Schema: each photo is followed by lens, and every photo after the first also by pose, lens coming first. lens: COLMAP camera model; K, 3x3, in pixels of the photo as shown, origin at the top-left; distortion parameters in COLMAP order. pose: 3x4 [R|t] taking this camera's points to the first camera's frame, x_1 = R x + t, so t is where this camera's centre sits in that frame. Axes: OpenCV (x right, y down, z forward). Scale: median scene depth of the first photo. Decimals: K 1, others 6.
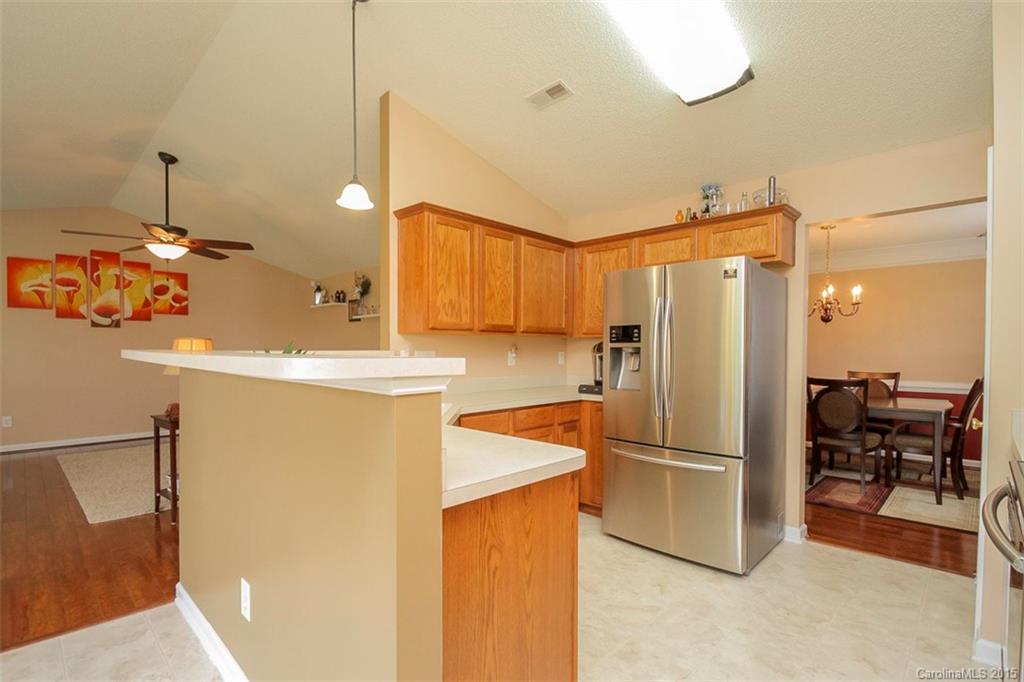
lens RADIAL K [[489.3, 0, 514.4], [0, 489.3, 357.7], [0, 0, 1]] dist [-0.000498, -0.000664]
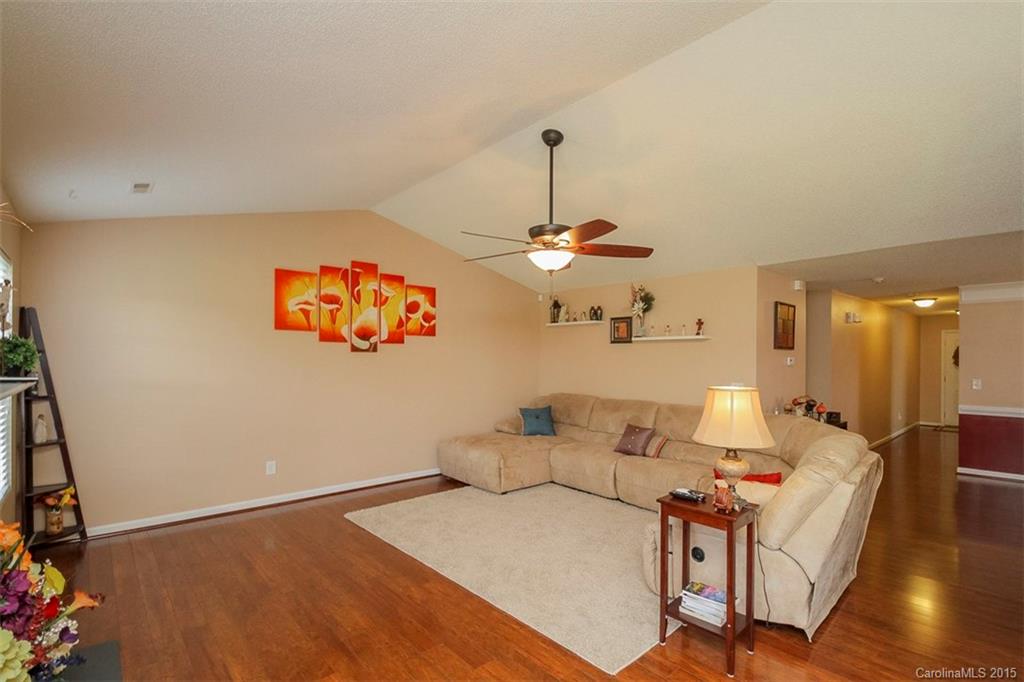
lens RADIAL K [[479.7, 0, 516.2], [0, 479.7, 356.8], [0, 0, 1]] dist [0.000784, -0.000178]
pose [[0.998523, 0.002248, -0.054285, -0.528357], [-0.003441, 0.999754, -0.021901, -0.036566], [0.054223, 0.022055, 0.998285, 0.189386]]
